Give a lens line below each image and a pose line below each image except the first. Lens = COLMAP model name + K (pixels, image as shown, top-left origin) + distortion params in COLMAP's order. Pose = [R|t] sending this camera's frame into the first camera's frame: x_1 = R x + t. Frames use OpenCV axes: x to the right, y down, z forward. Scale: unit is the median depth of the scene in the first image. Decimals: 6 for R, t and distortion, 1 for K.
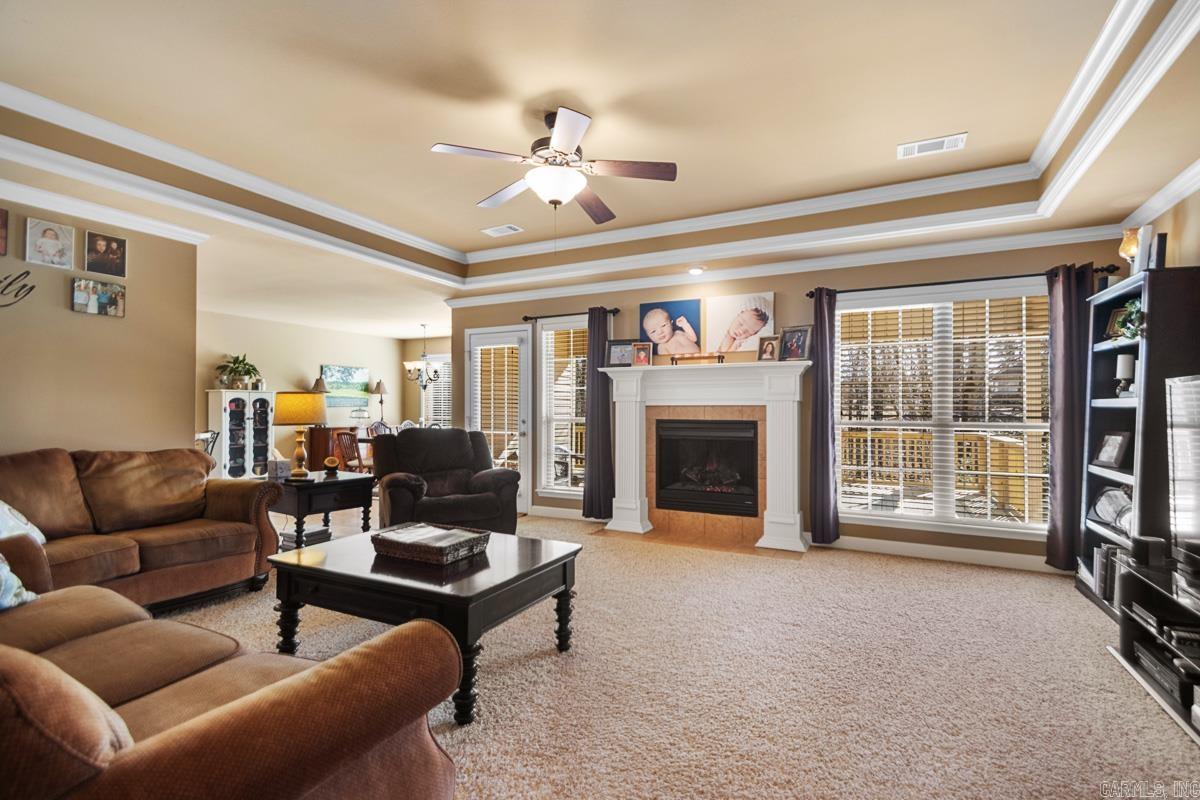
lens RADIAL K [[566.5, 0, 596.3], [0, 566.5, 404.0], [0, 0, 1]] dist [0.011296, -0.010106]
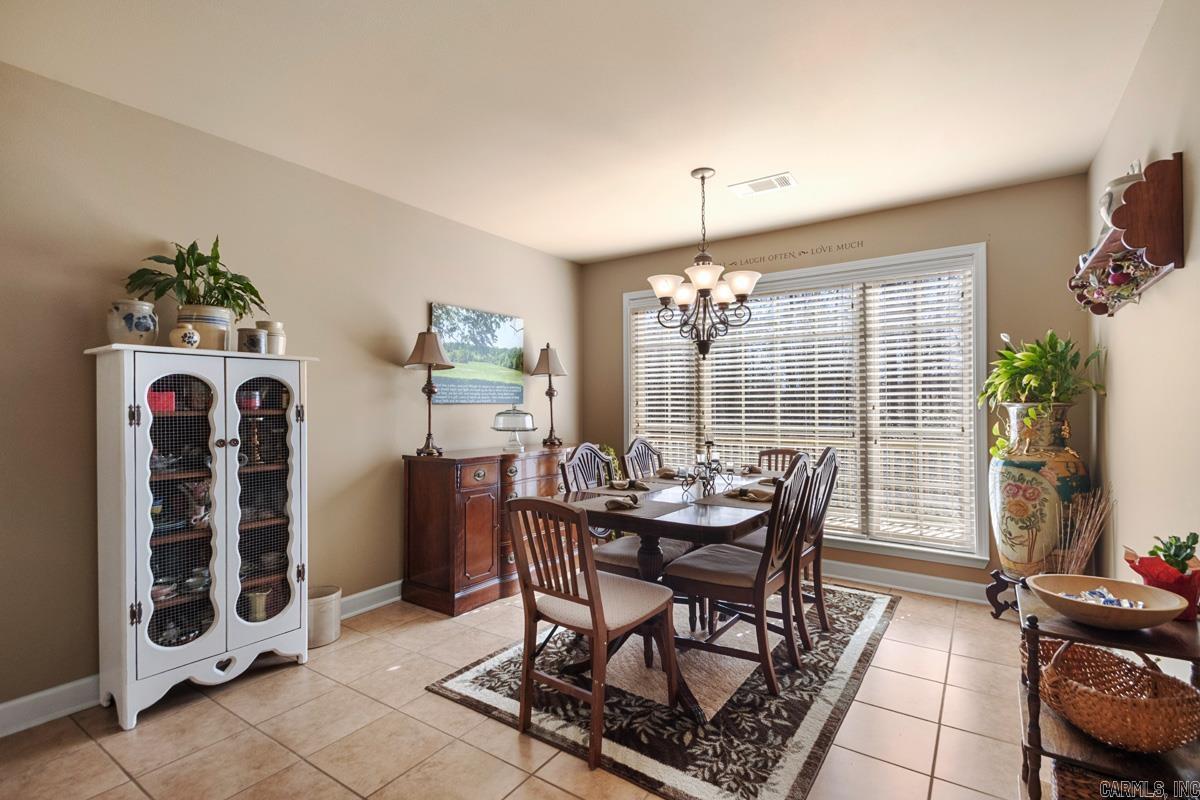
lens RADIAL K [[566.5, 0, 597.8], [0, 566.5, 404.0], [0, 0, 1]] dist [0.011296, -0.010106]
pose [[0.994135, -0.003017, -0.108103, -0.385338], [0.003559, 0.999982, 0.004826, 0.003986], [0.108087, -0.005182, 0.994128, 0.731223]]
